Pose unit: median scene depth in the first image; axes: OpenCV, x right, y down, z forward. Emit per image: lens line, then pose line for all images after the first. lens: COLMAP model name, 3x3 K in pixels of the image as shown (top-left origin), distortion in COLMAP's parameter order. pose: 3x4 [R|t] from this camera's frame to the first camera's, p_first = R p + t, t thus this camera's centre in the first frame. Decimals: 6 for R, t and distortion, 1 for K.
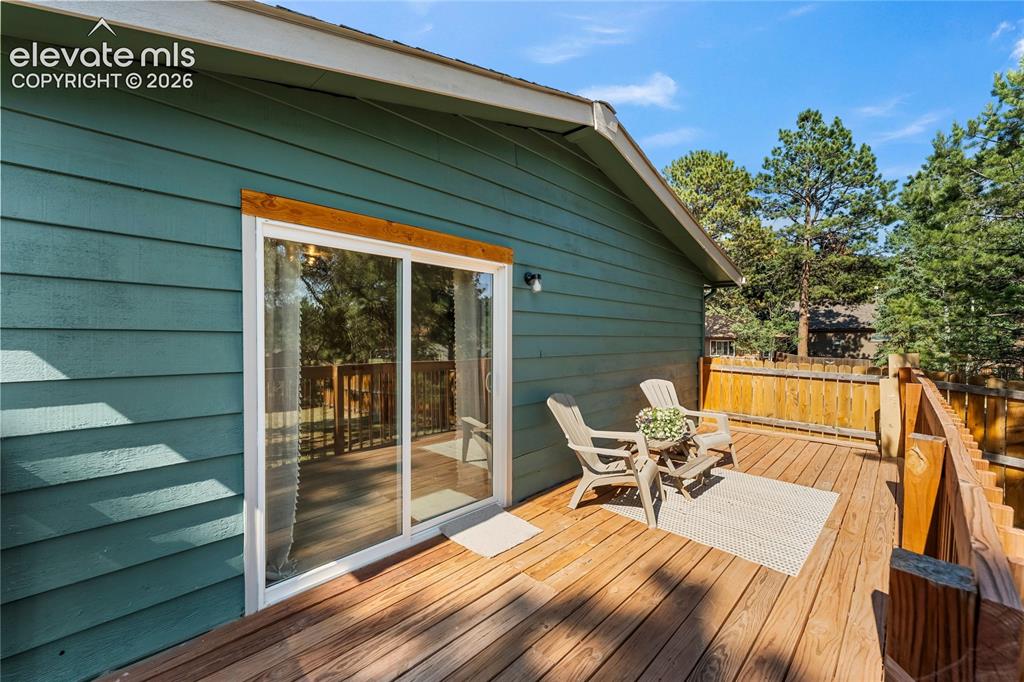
lens RADIAL K [[408.4, 0, 506.8], [0, 408.4, 339.8], [0, 0, 1]] dist [0.000340, -0.000101]
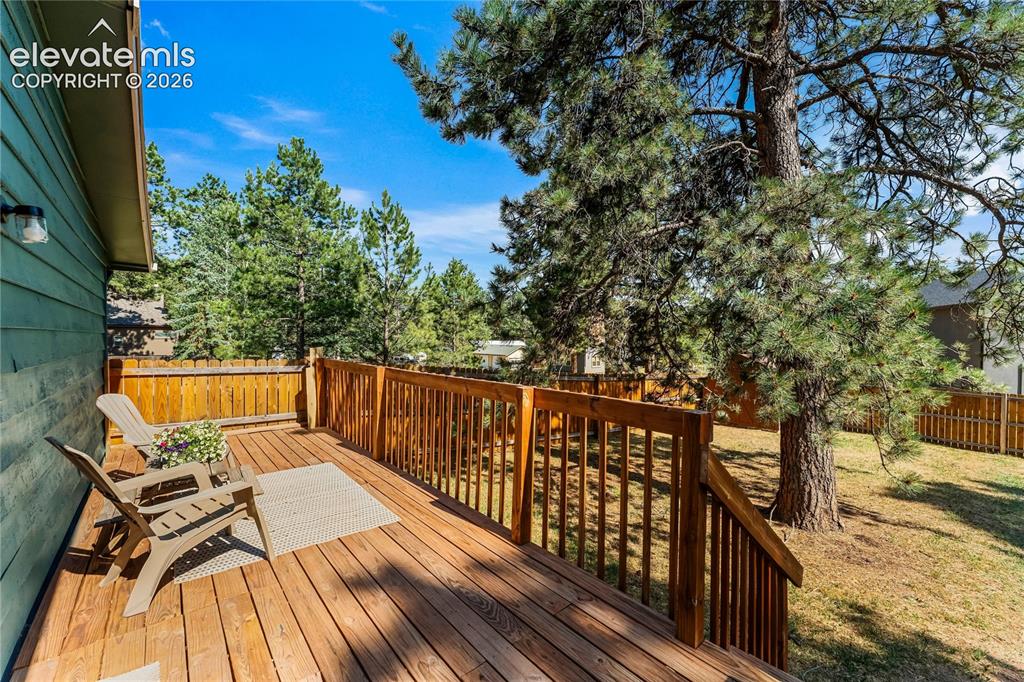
lens RADIAL K [[408.4, 0, 506.6], [0, 408.4, 339.8], [0, 0, 1]] dist [0.000340, -0.000101]
pose [[0.092002, -0.007545, 0.995730, -0.230426], [0.000282, 0.999971, 0.007551, -0.000467], [-0.995759, -0.000414, 0.092002, 0.230343]]
